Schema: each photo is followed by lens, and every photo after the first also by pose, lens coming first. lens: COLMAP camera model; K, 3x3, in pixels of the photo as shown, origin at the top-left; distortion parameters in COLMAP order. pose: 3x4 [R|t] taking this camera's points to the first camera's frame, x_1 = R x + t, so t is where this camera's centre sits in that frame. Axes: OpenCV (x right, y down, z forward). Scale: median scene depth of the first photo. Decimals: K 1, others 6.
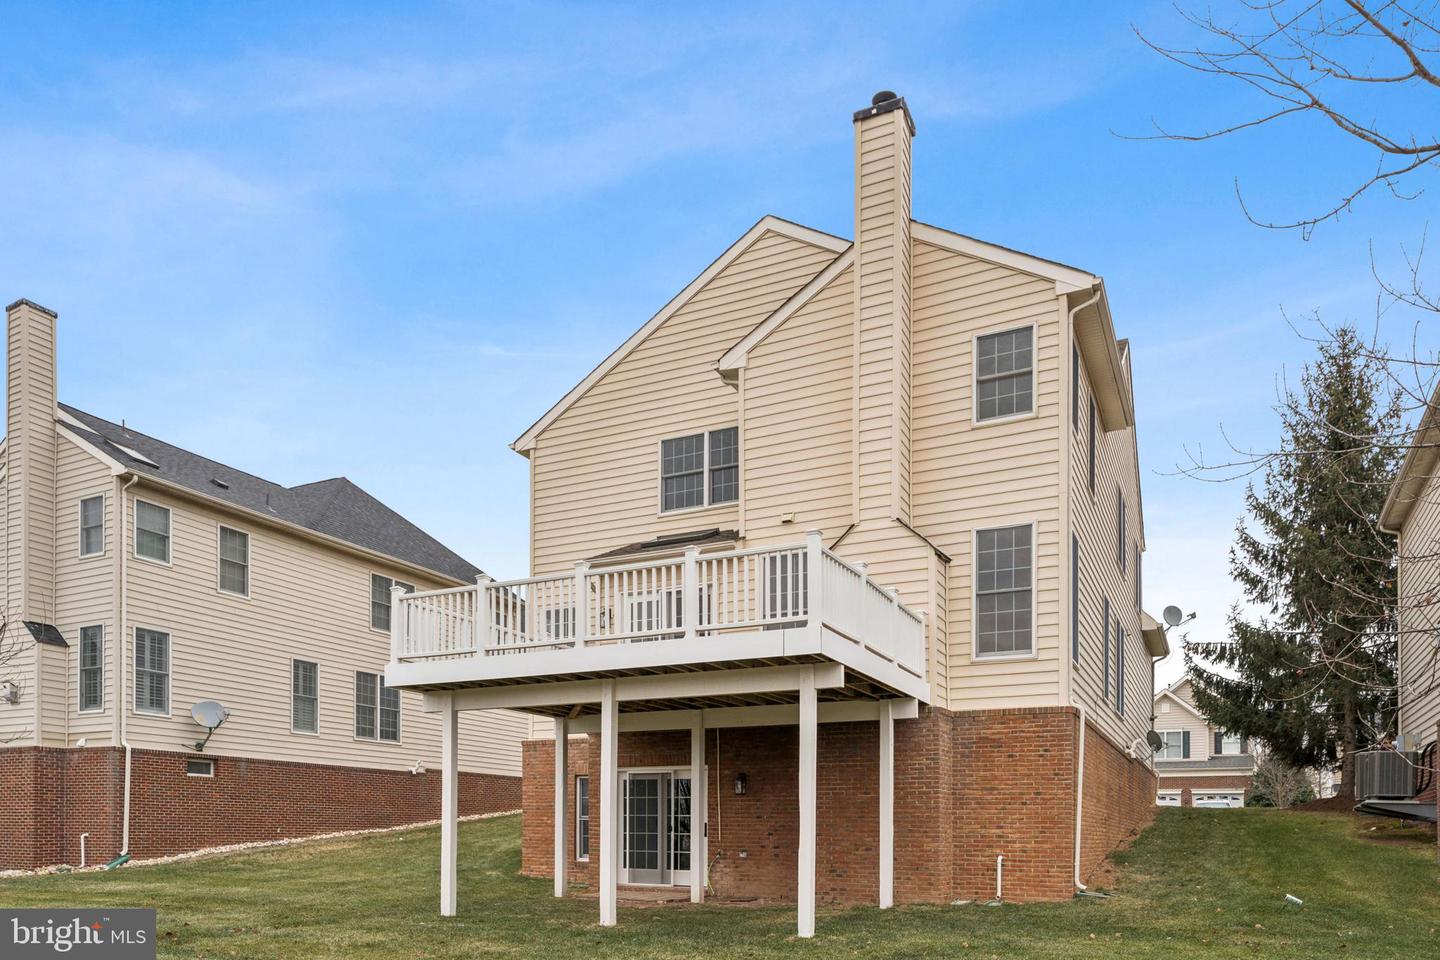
lens RADIAL K [[905.2, 0, 720.0], [0, 905.2, 480.0], [0, 0, 1]] dist [0.005835, 0.000203]
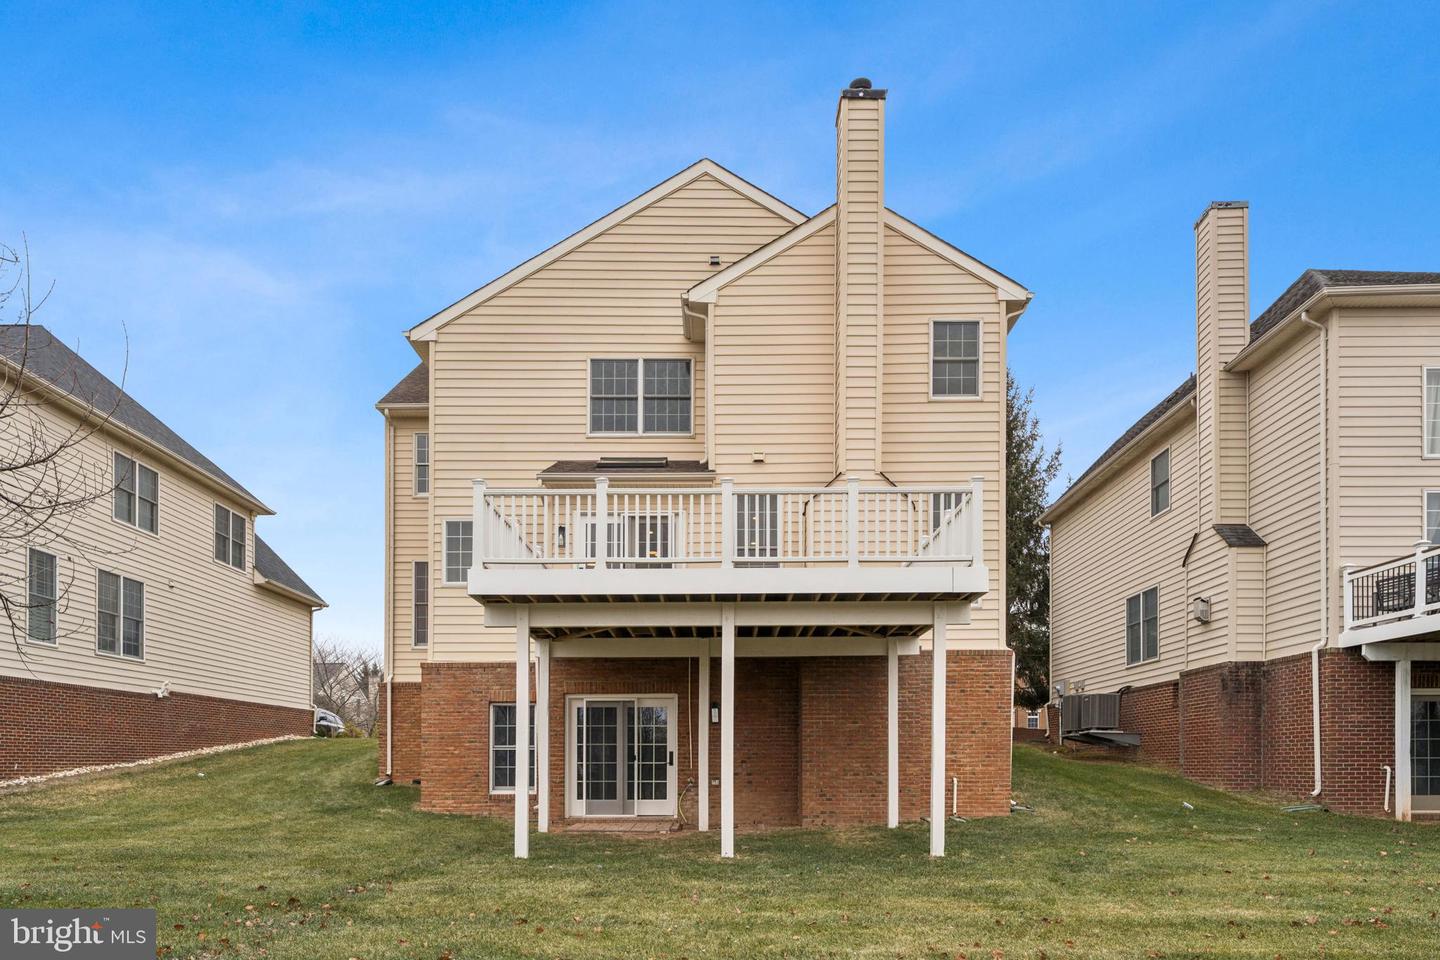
lens RADIAL K [[852.2, 0, 720.0], [0, 852.2, 455.0], [0, 0, 1]] dist [0.001414, 0.001407]
pose [[0.897502, 0.138337, 0.418752, -0.374644], [-0.148912, 0.988822, -0.007502, 0.053554], [-0.415109, -0.055625, 0.908070, 0.140780]]
